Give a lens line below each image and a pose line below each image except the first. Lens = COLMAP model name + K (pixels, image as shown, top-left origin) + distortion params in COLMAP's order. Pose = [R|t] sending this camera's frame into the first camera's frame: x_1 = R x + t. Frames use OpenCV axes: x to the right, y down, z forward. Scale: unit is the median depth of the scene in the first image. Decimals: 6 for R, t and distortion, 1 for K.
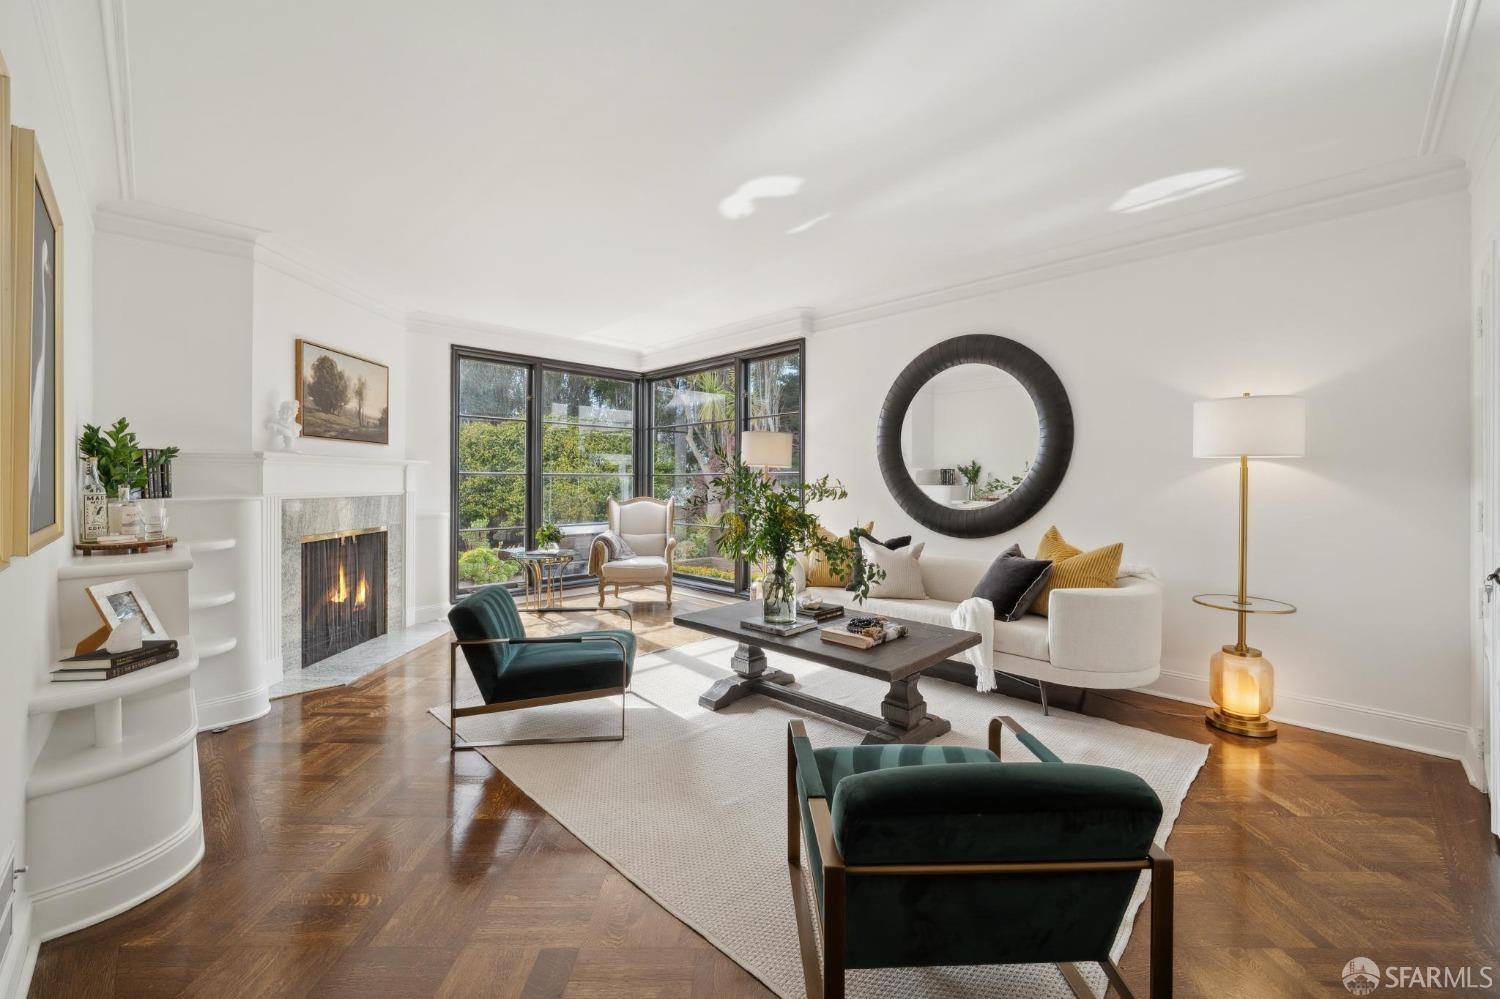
lens RADIAL K [[601.5, 0, 753.9], [0, 601.5, 481.4], [0, 0, 1]] dist [-0.001076, -0.000085]
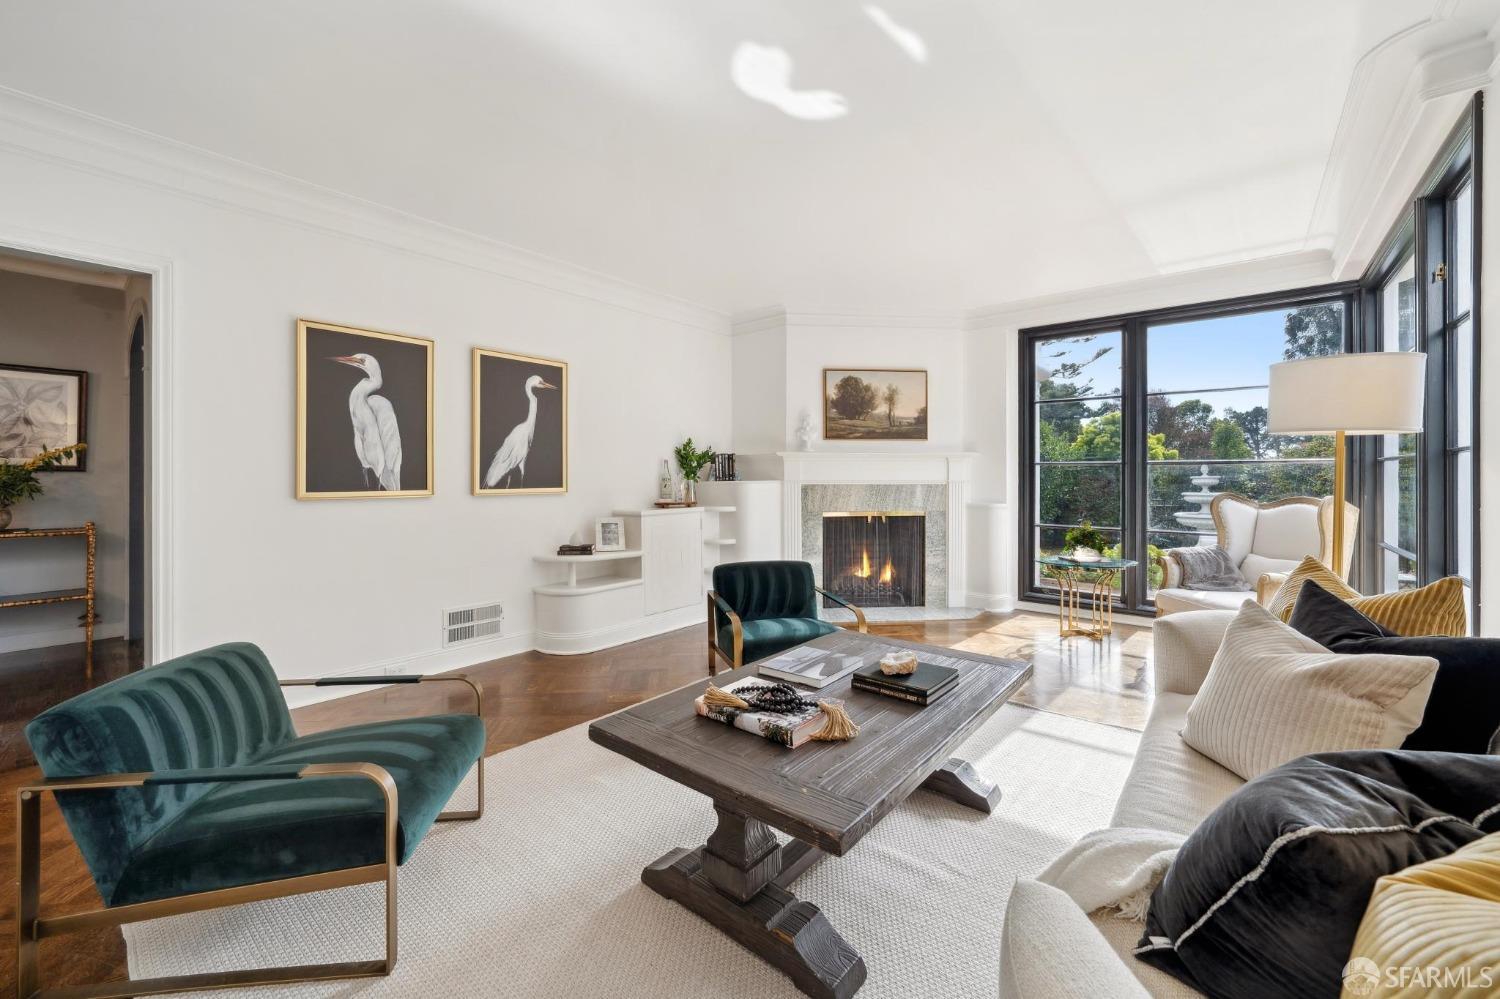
lens RADIAL K [[601.5, 0, 753.9], [0, 601.5, 481.4], [0, 0, 1]] dist [-0.001076, -0.000085]
pose [[0.105633, 0.005753, -0.994388, 0.528513], [-0.000250, 0.999983, 0.005759, 0.011857], [0.994405, -0.000360, 0.105633, 0.616052]]
